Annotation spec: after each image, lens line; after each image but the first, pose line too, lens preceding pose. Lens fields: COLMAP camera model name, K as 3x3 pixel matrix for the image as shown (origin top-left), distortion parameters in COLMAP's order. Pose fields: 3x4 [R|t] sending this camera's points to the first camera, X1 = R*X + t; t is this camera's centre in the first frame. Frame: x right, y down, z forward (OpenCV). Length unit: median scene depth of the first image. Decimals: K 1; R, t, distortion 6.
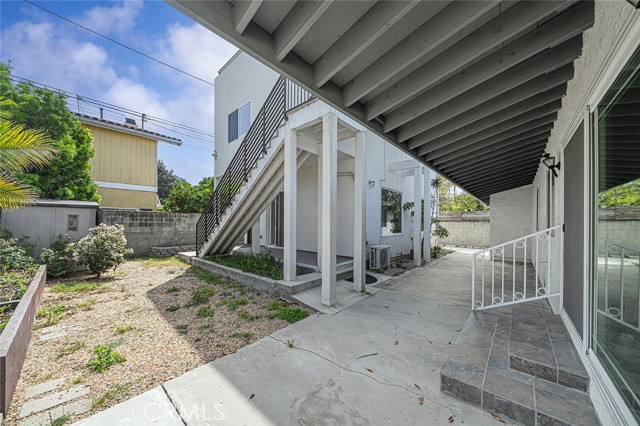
lens RADIAL K [[221.1, 0, 310.9], [0, 221.1, 223.3], [0, 0, 1]] dist [-0.002963, -0.000070]
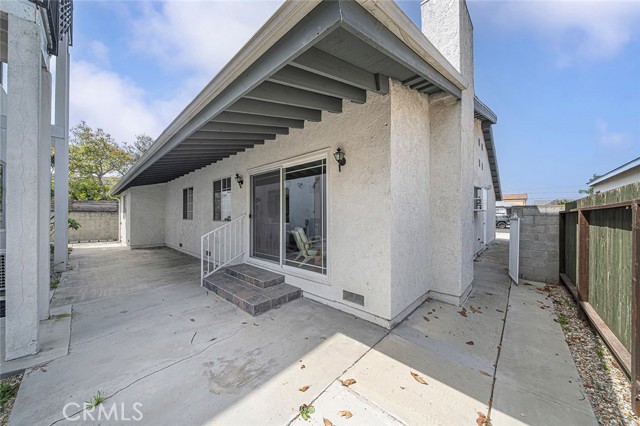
lens RADIAL K [[221.1, 0, 319.3], [0, 221.1, 214.7], [0, 0, 1]] dist [-0.002963, -0.000070]
pose [[0.013690, -0.000081, 0.999906, -0.617749], [0.000156, 1.000000, 0.000079, 0.008459], [-0.999906, 0.000155, 0.013691, 0.299293]]
